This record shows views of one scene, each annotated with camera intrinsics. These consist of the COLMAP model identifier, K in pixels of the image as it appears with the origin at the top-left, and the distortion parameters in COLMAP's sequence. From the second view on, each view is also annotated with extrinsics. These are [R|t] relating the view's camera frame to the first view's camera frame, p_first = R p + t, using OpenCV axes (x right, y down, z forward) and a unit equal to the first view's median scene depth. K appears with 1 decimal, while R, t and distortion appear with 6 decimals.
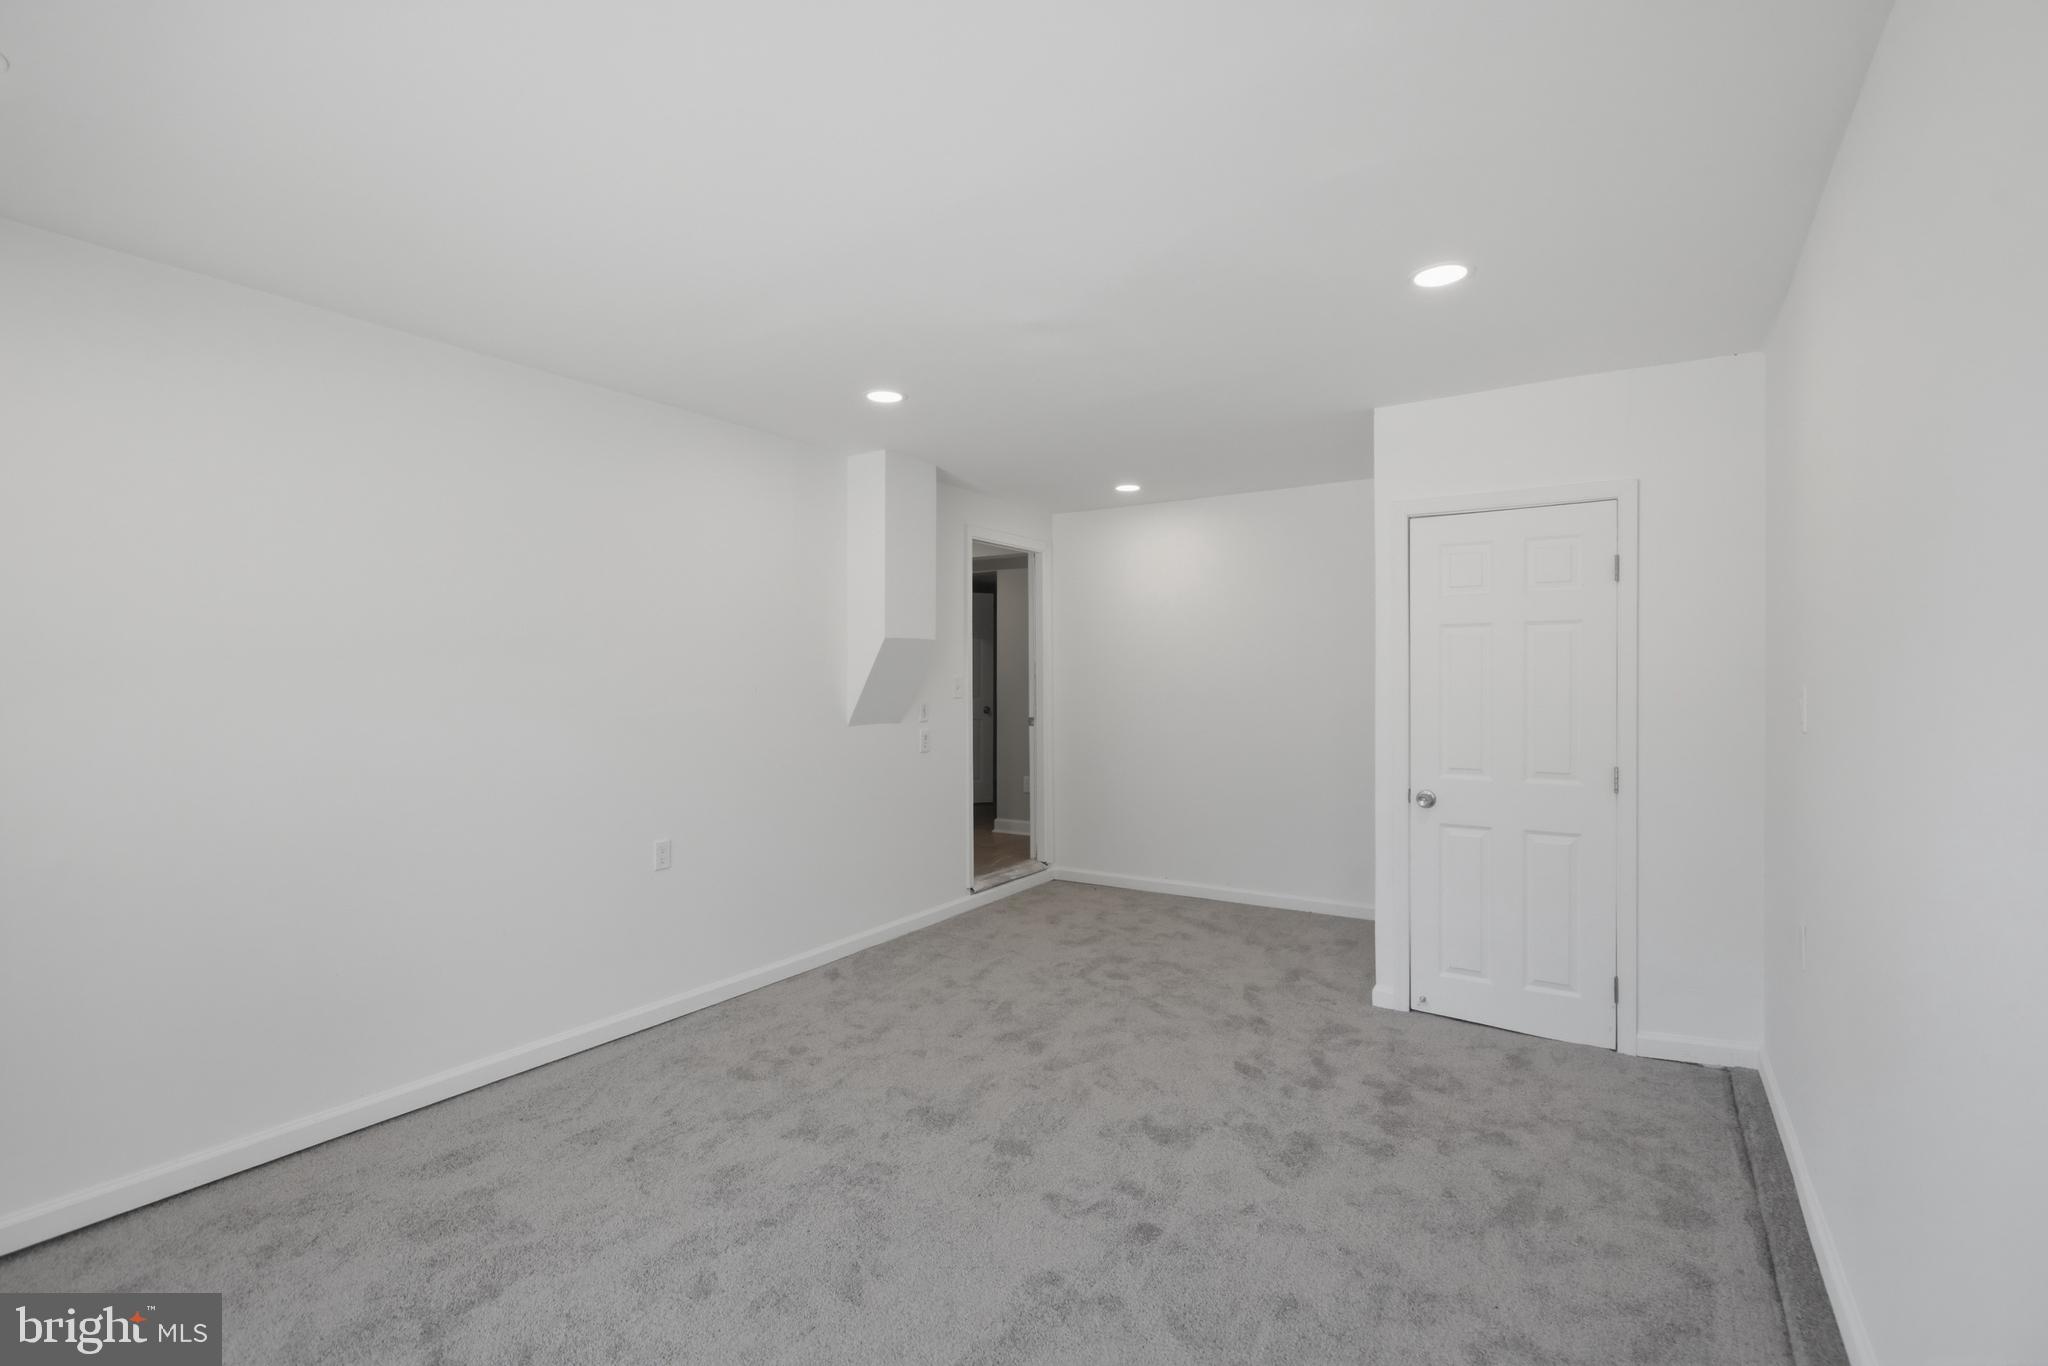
lens RADIAL K [[927.0, 0, 1015.7], [0, 927.0, 677.6], [0, 0, 1]] dist [-0.001229, 0.000568]
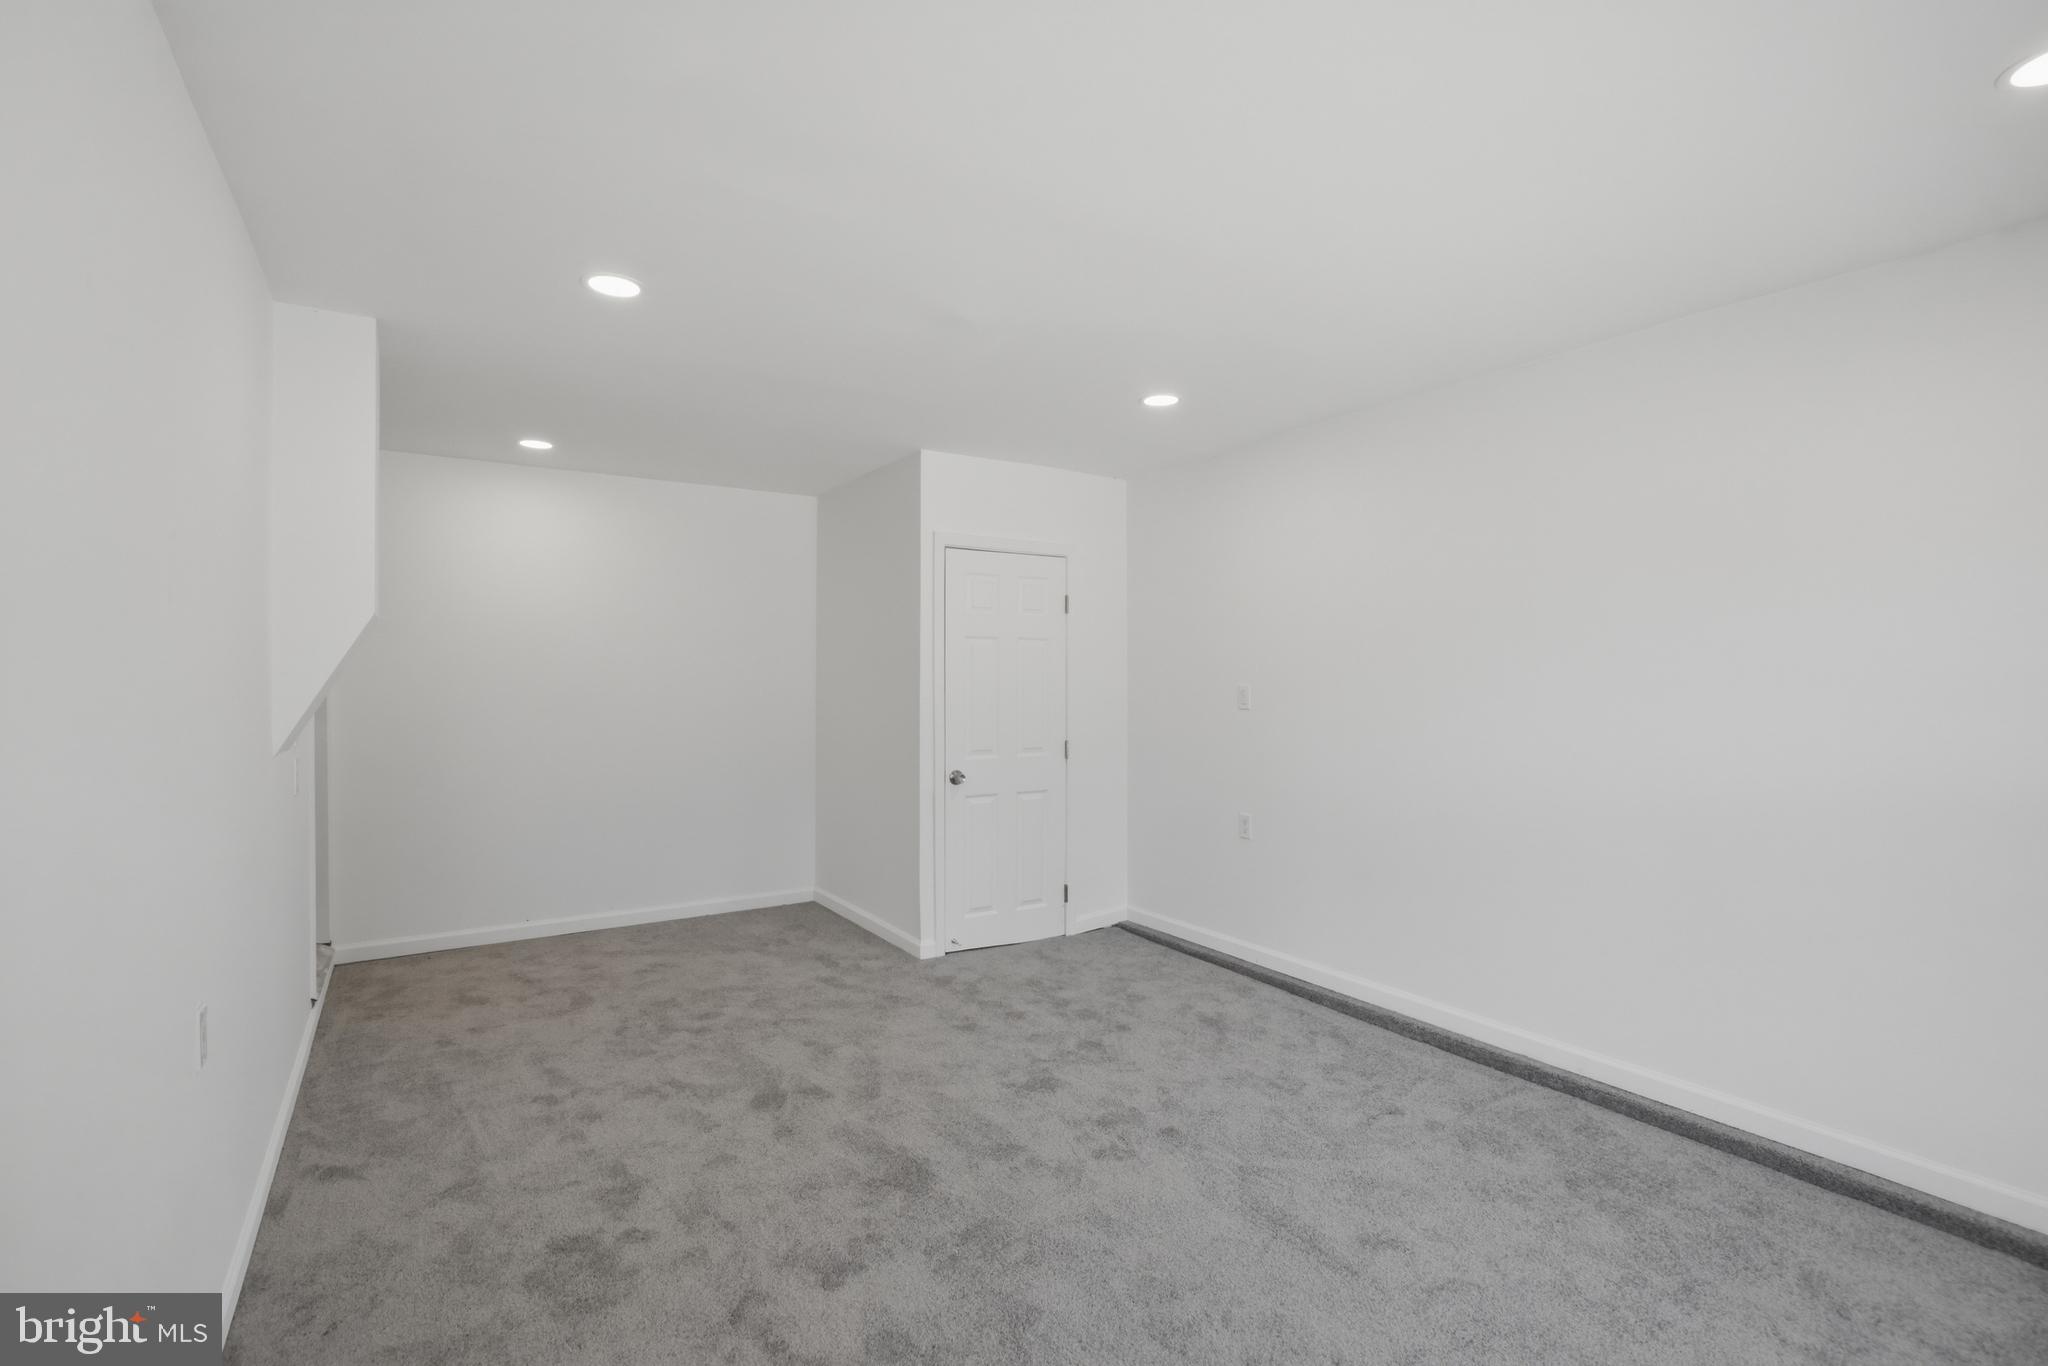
lens RADIAL K [[927.0, 0, 1015.7], [0, 927.0, 677.6], [0, 0, 1]] dist [-0.001229, 0.000568]
pose [[0.425680, 0.003954, 0.904865, -0.682925], [-0.002743, 0.999991, -0.003079, 0.001368], [-0.904870, -0.001172, 0.425687, 0.429547]]
